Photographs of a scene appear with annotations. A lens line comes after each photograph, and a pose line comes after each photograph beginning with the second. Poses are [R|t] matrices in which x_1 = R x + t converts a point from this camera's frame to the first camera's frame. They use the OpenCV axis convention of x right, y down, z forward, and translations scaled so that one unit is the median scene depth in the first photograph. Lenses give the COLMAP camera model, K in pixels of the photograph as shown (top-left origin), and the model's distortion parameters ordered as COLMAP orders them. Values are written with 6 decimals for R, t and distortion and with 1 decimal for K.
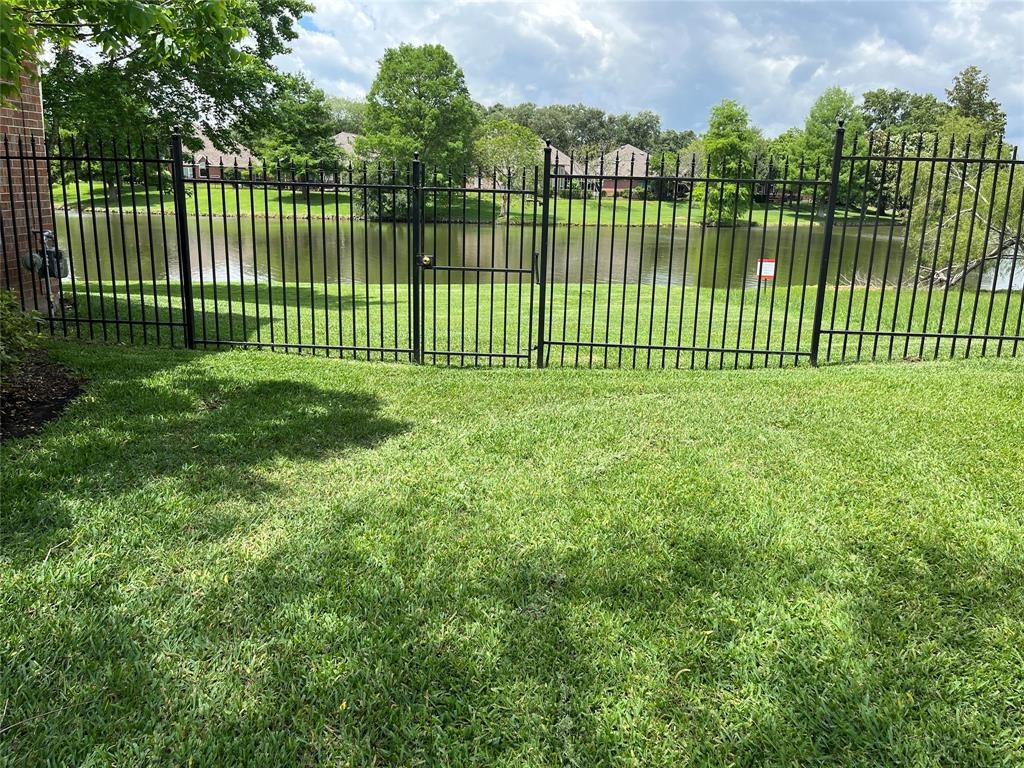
lens RADIAL K [[782.8, 0, 513.4], [0, 782.8, 380.9], [0, 0, 1]] dist [0.005316, -0.001547]
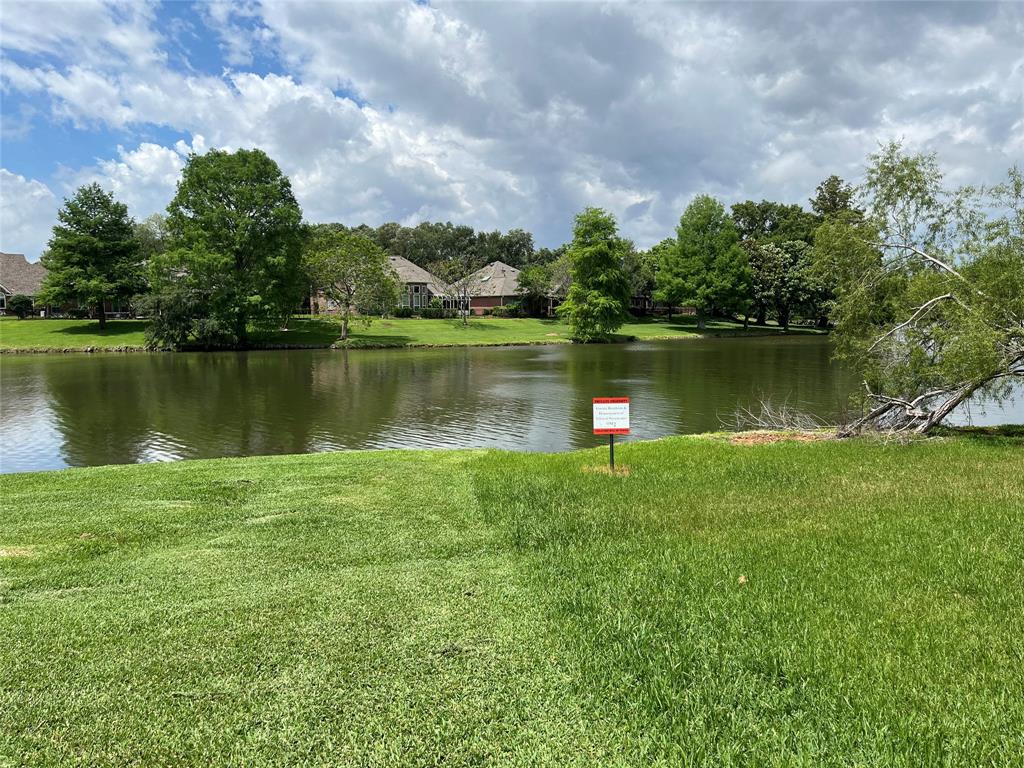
lens RADIAL K [[782.8, 0, 512.0], [0, 782.8, 386.6], [0, 0, 1]] dist [0.005316, -0.001547]
pose [[0.990822, -0.045364, 0.127331, 0.053927], [0.063413, 0.987908, -0.141481, -0.028776], [-0.119373, 0.148257, 0.981718, 0.144280]]
